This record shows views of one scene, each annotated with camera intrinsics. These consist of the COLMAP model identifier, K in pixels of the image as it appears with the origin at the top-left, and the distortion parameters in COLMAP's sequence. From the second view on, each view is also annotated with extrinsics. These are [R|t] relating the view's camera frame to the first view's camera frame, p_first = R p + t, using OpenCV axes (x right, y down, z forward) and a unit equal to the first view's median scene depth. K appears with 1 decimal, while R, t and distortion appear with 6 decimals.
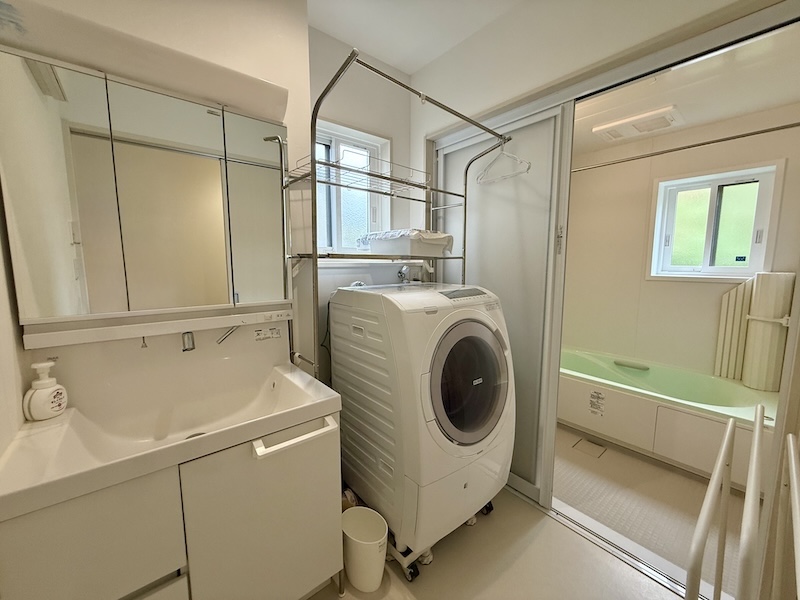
lens RADIAL K [[318.5, 0, 398.0], [0, 318.5, 297.8], [0, 0, 1]] dist [0.000996, -0.000254]
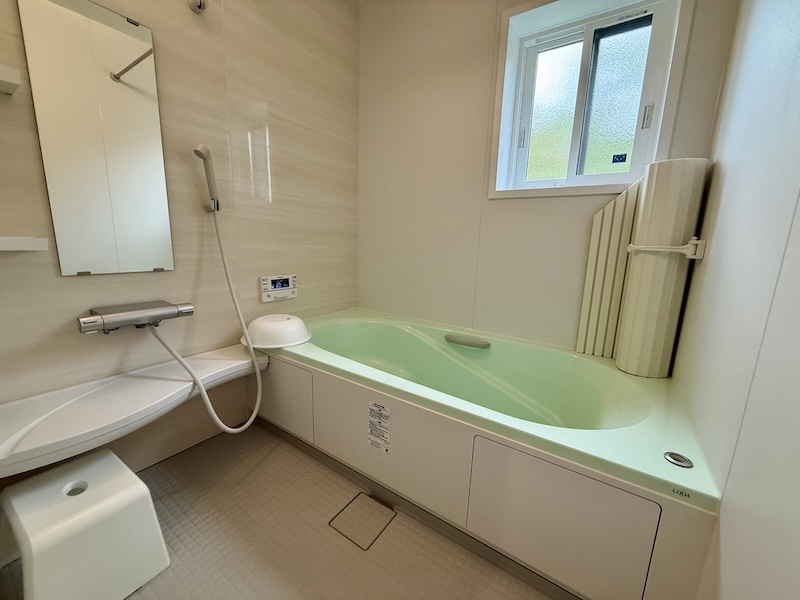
lens RADIAL K [[314.3, 0, 400.0], [0, 314.3, 300.0], [0, 0, 1]] dist [0.001688, 0.000242]
pose [[0.960942, -0.021409, 0.275919, 0.526588], [0.001133, 0.997299, 0.073436, 0.103878], [-0.276746, -0.070255, 0.958371, 0.546065]]
